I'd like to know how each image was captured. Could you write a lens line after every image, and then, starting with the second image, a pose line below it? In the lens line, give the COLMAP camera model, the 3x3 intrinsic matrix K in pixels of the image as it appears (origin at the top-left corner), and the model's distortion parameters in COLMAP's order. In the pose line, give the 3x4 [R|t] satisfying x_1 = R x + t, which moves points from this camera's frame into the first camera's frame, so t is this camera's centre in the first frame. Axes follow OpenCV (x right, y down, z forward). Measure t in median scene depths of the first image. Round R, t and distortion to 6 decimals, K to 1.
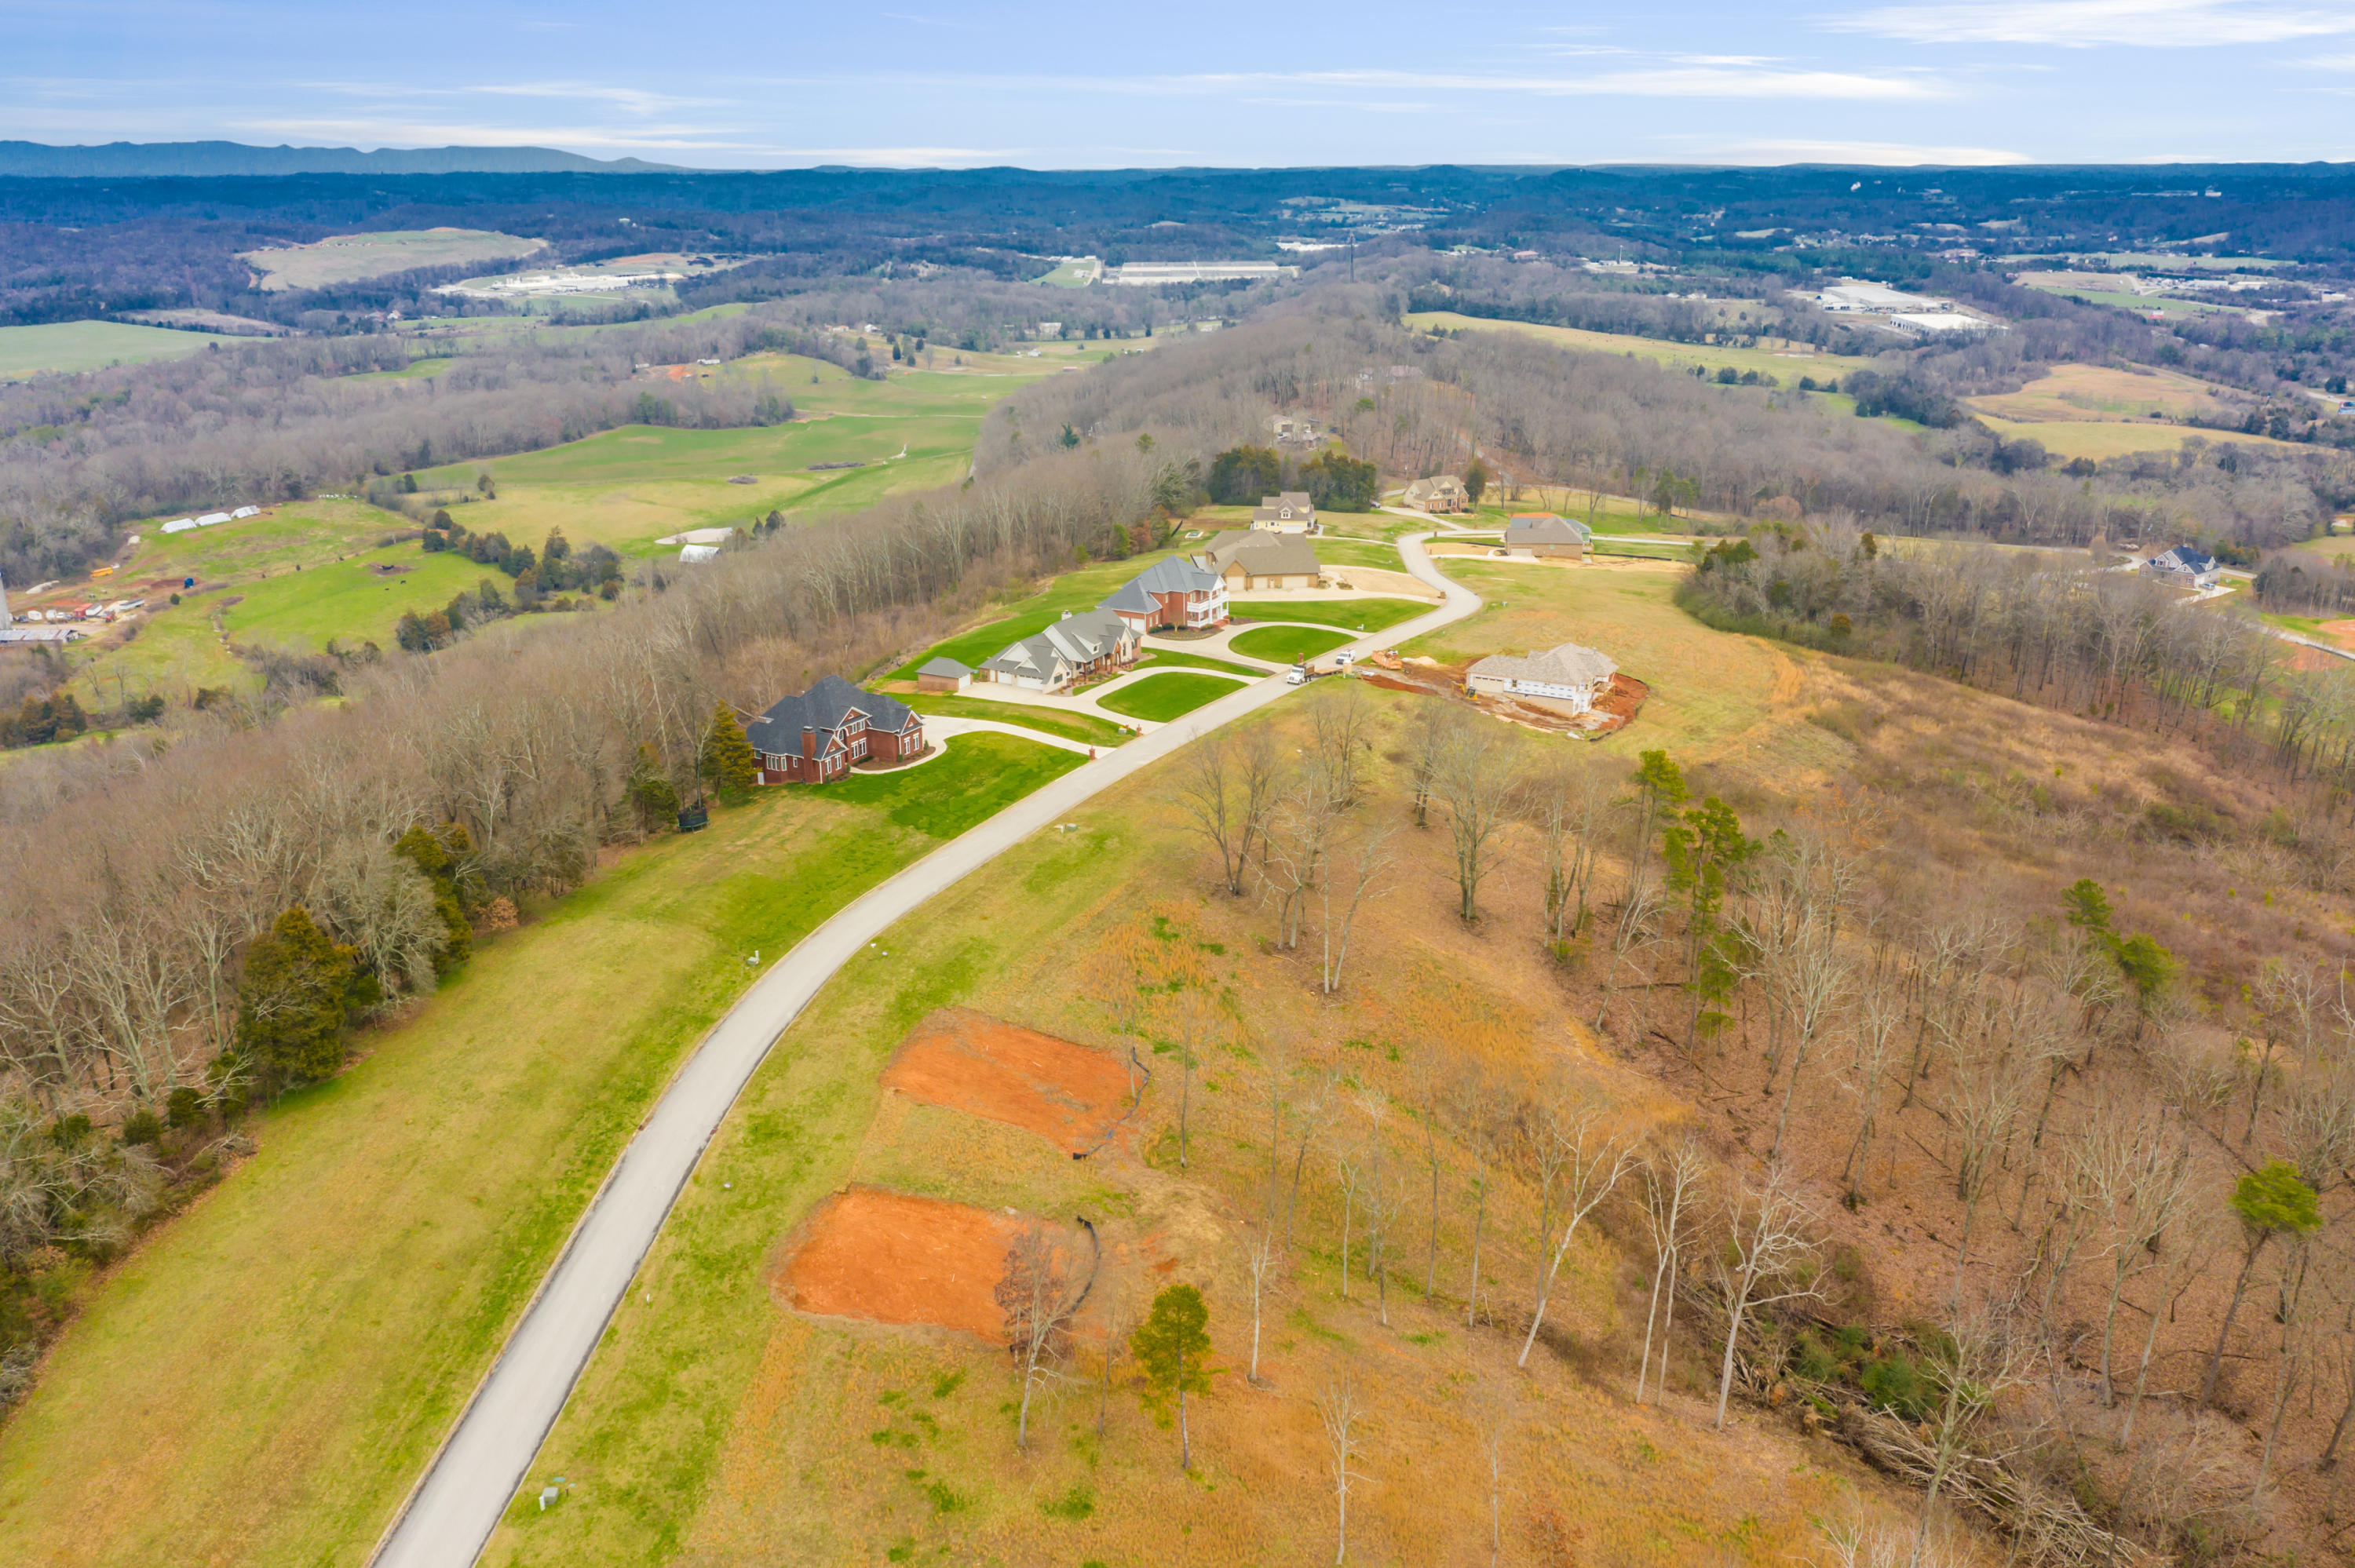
lens RADIAL K [[1863.2, 0, 1177.5], [0, 1863.2, 784.0], [0, 0, 1]] dist [-0.011812, 0.006789]
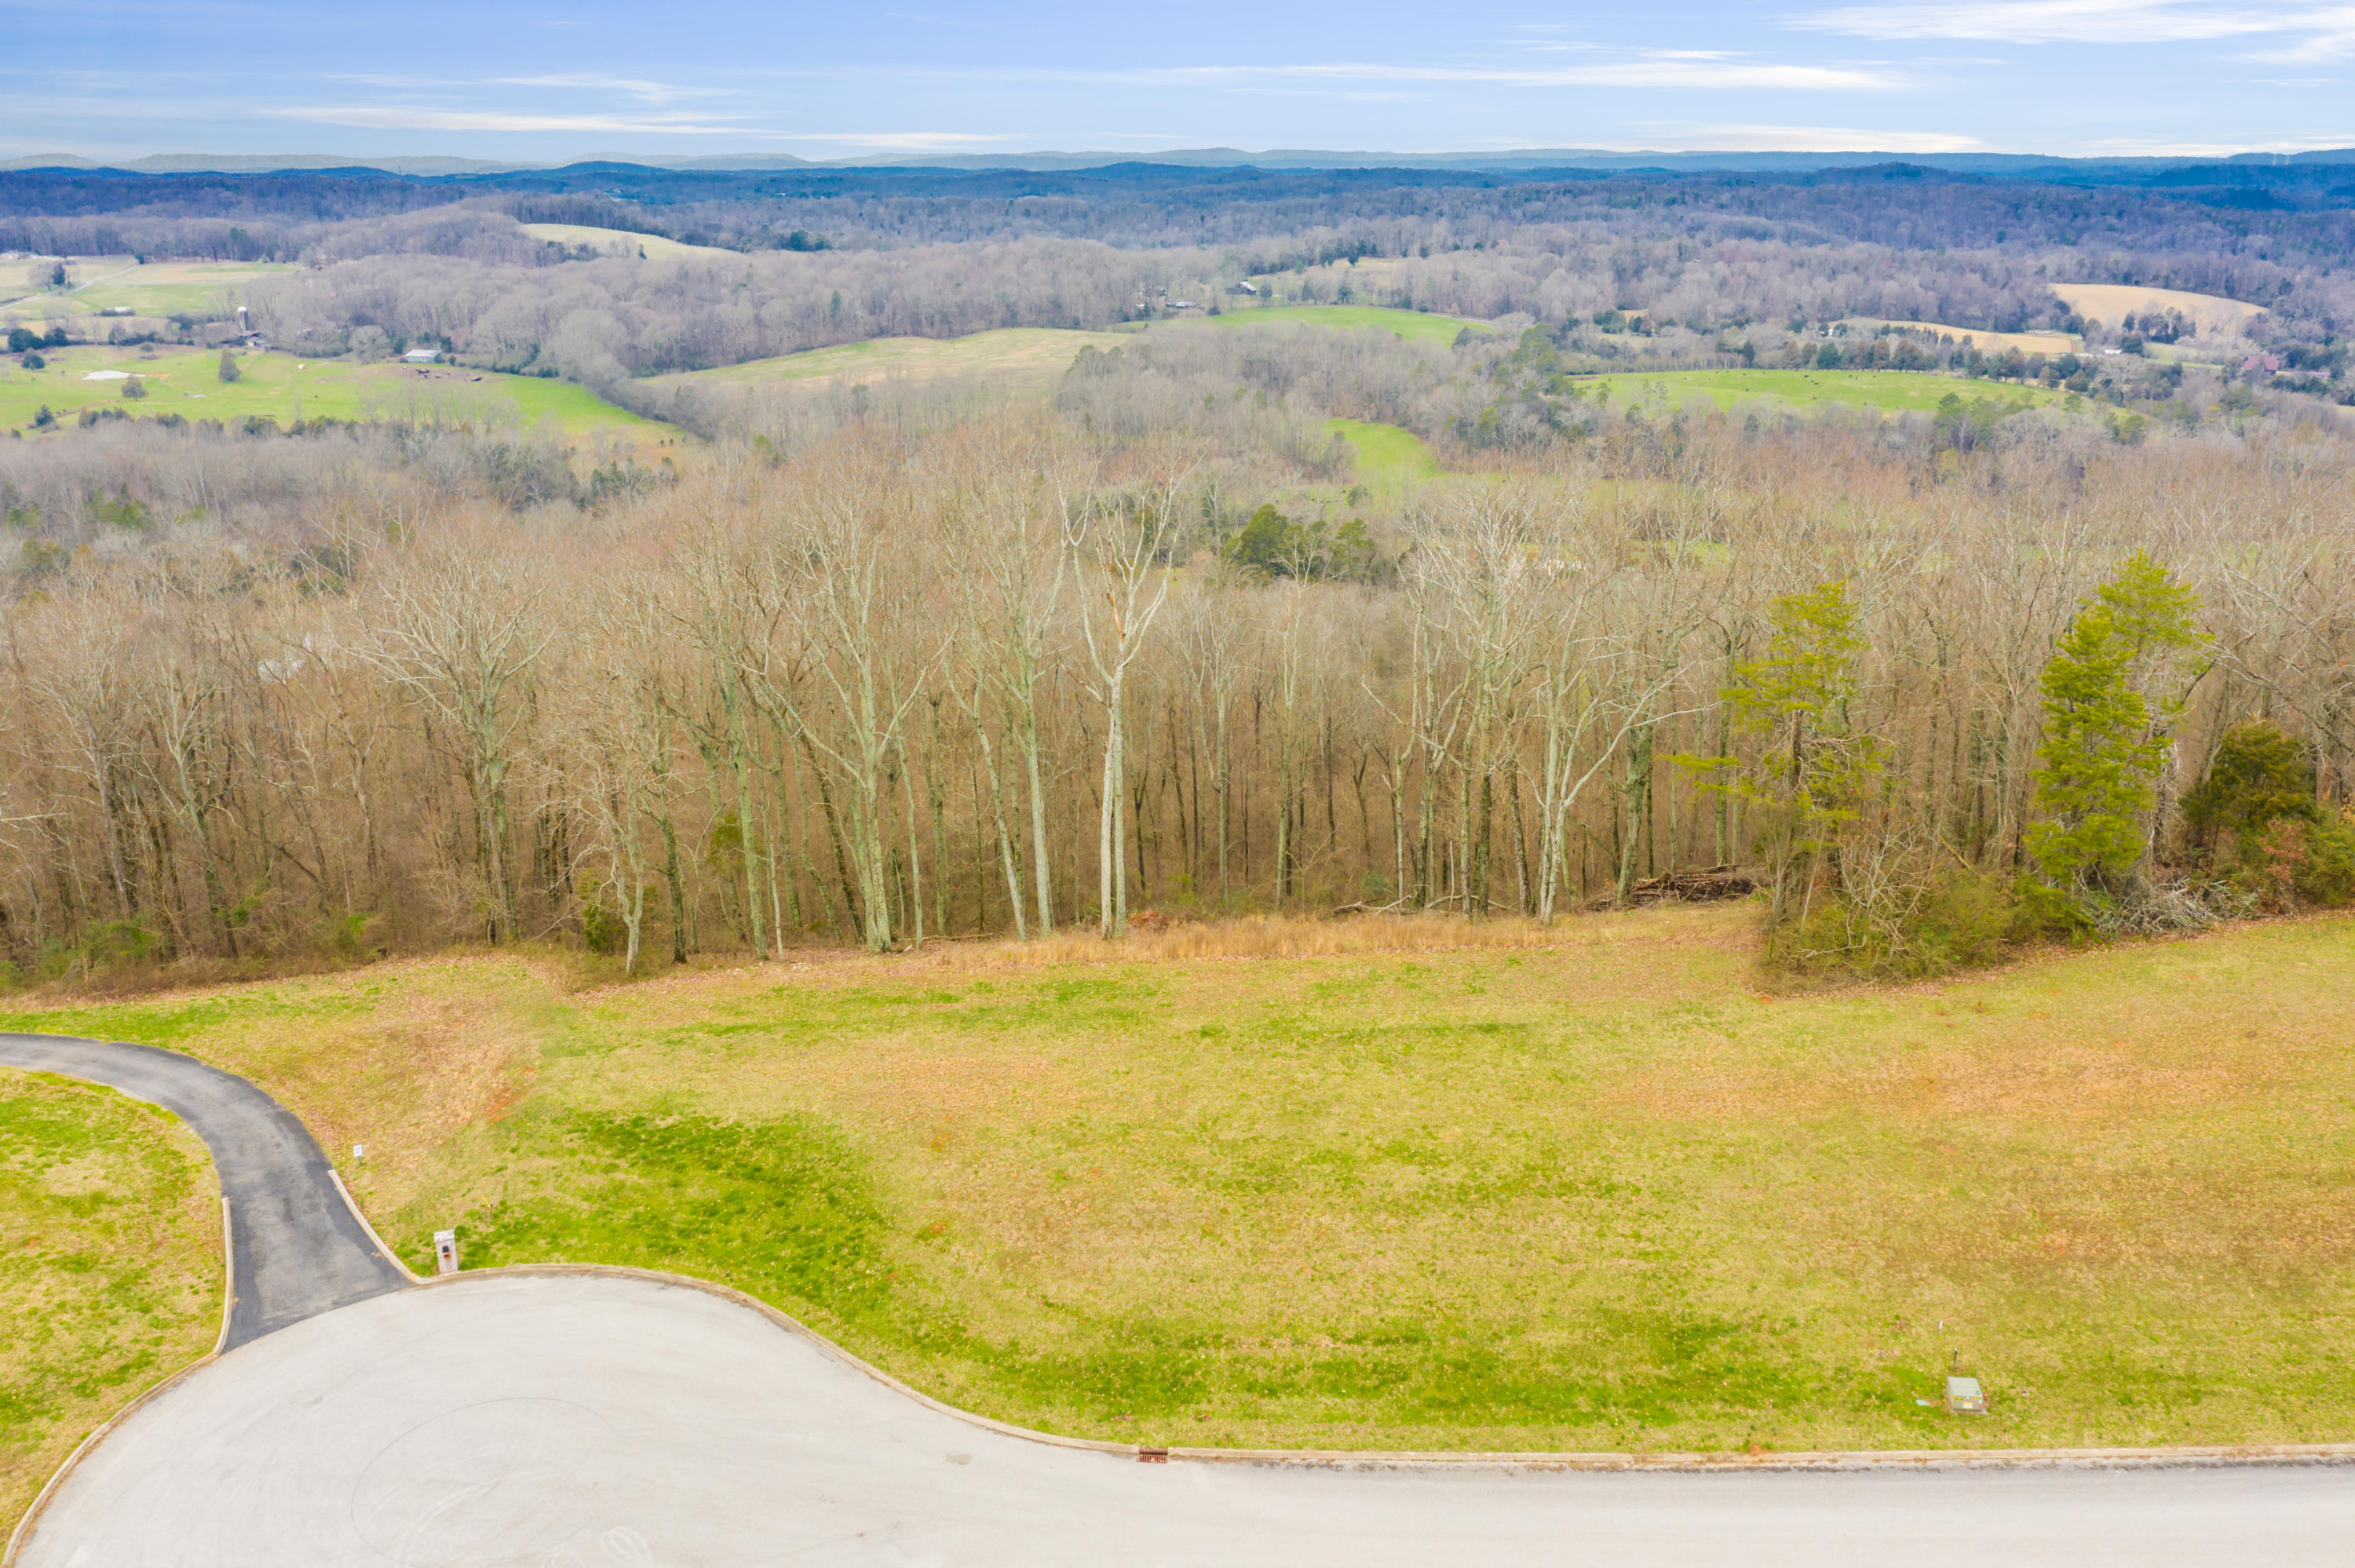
lens RADIAL K [[1885.4, 0, 1174.3], [0, 1885.4, 824.7], [0, 0, 1]] dist [-0.008508, 0.005784]
pose [[0.023928, 0.330877, -0.943371, -0.009009], [-0.308890, 0.899914, 0.307800, 0.029880], [0.950797, 0.284033, 0.123738, 0.087093]]
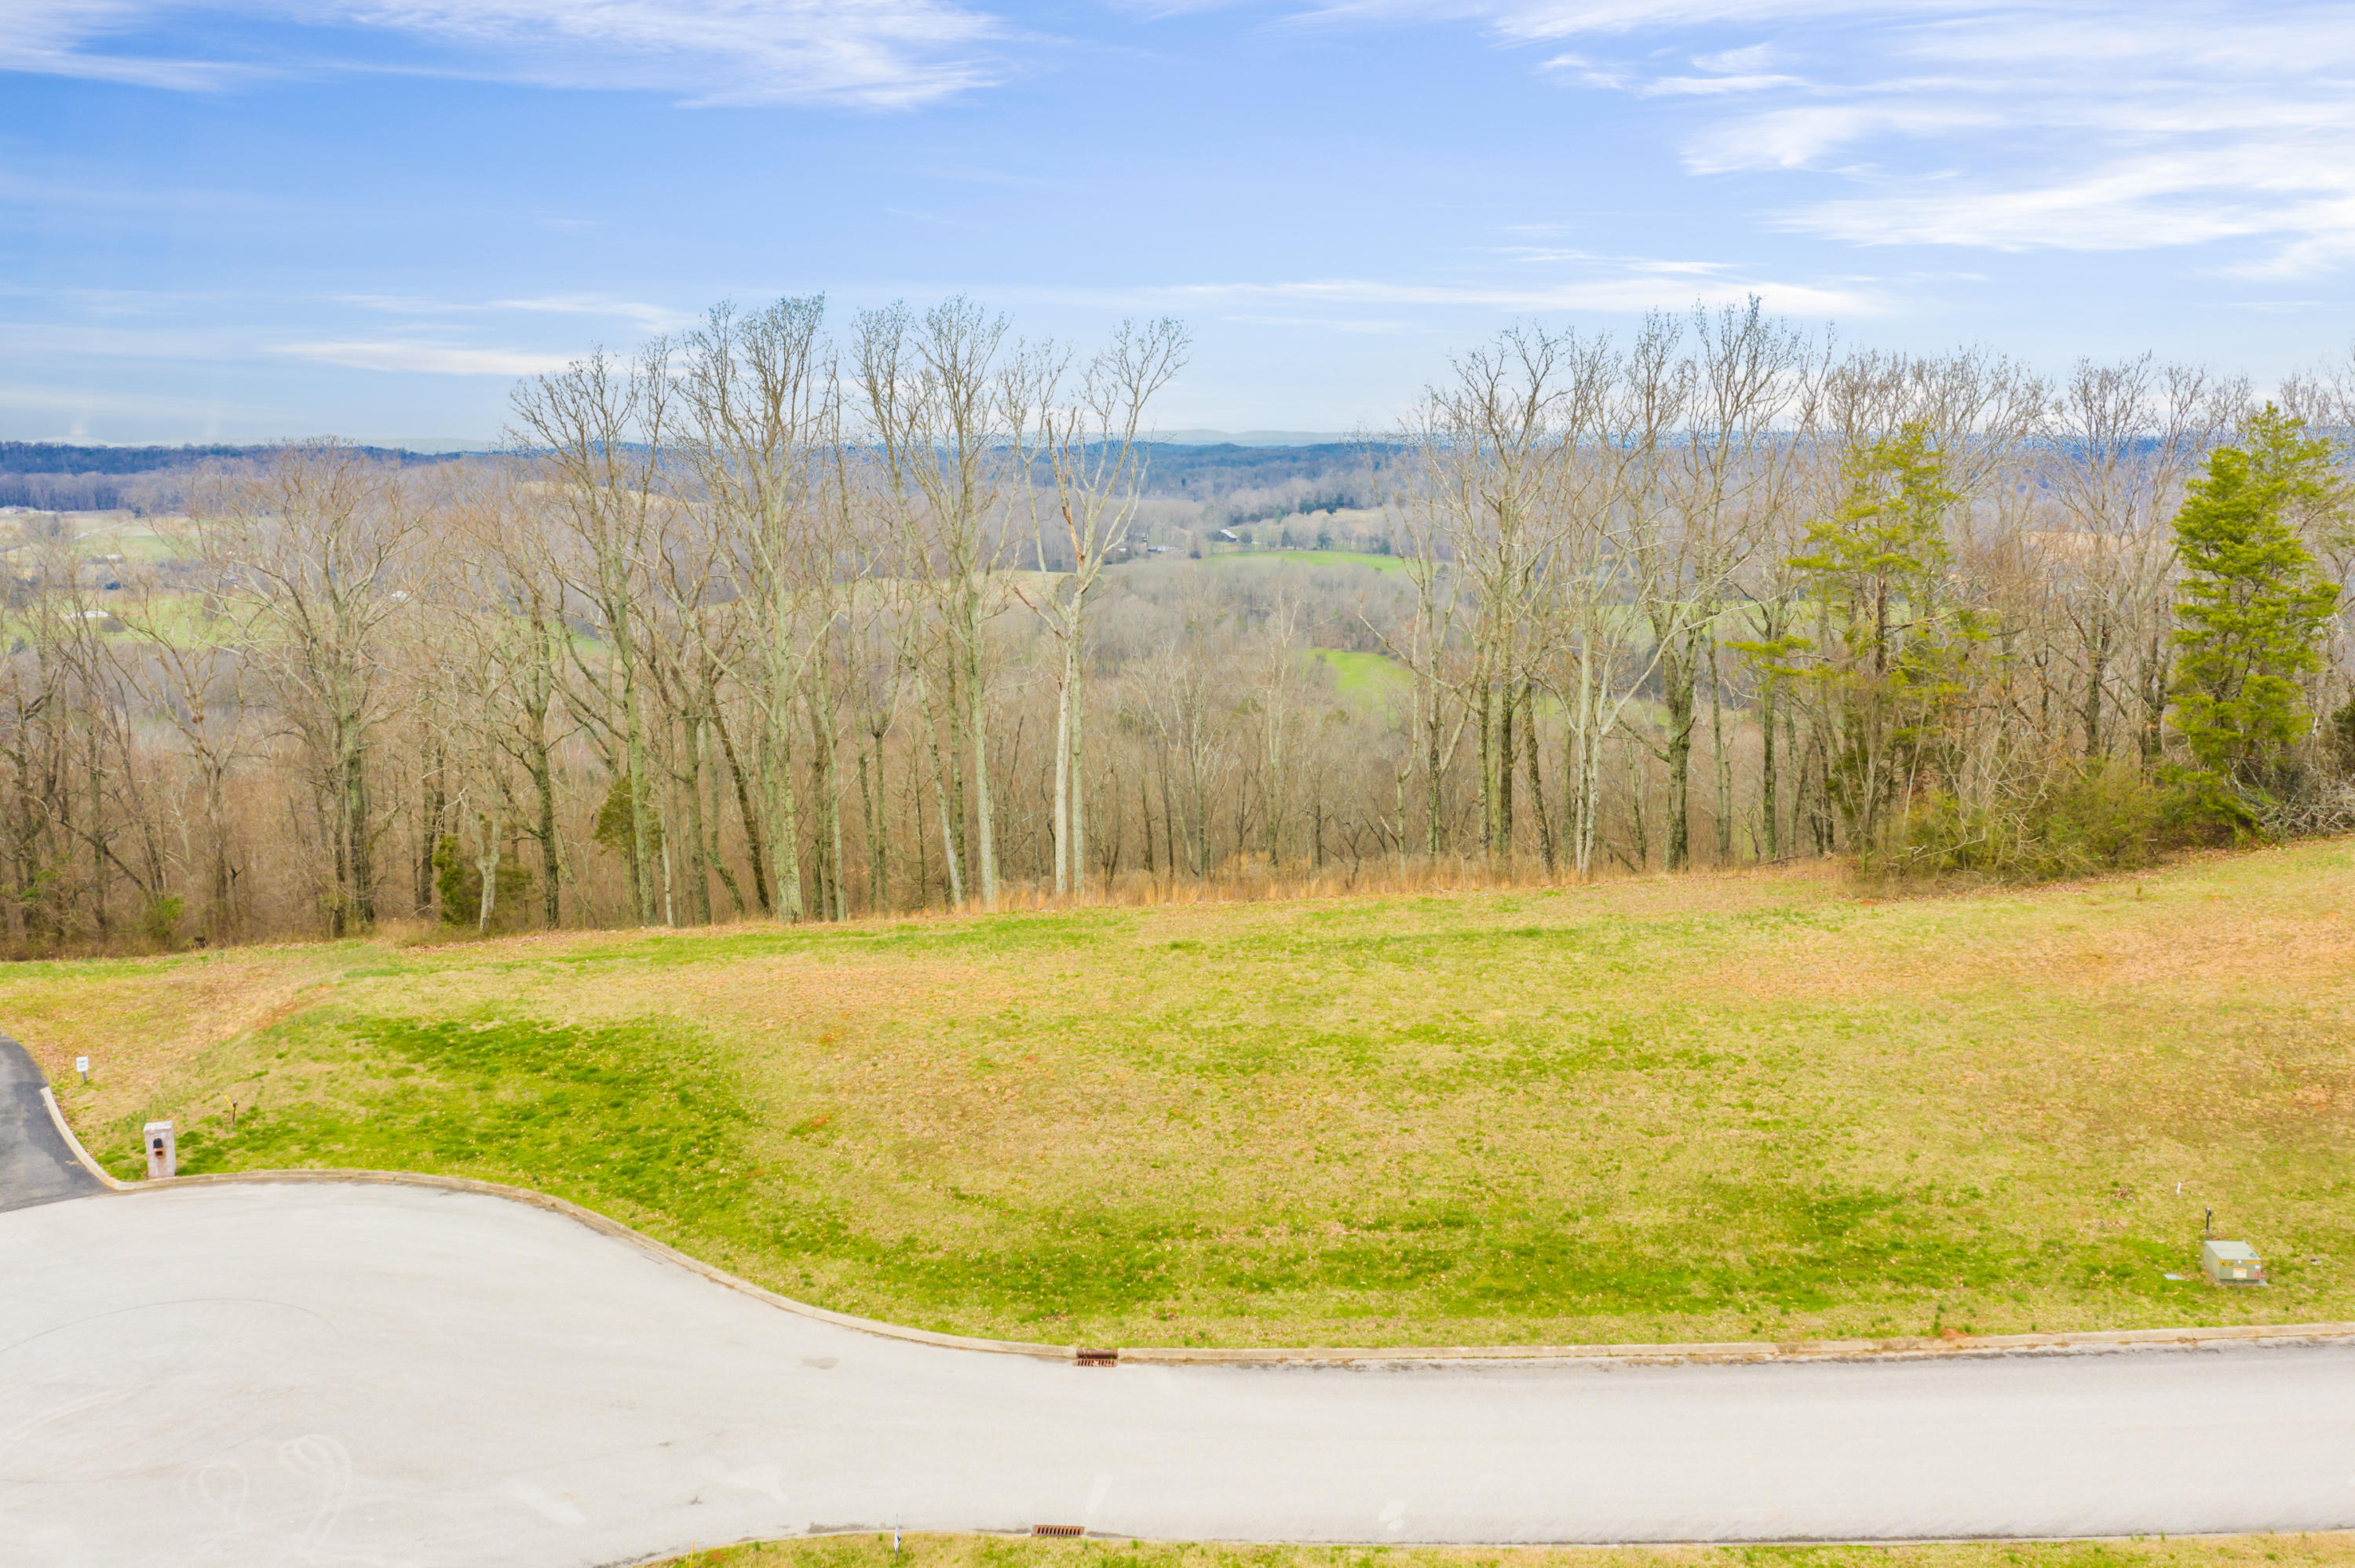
lens RADIAL K [[1897.2, 0, 1173.3], [0, 1897.2, 794.6], [0, 0, 1]] dist [-0.006717, 0.002099]
pose [[0.032639, 0.181714, -0.982810, -0.019680], [-0.306977, 0.937626, 0.163165, 0.047910], [0.951157, 0.296374, 0.086385, 0.094032]]
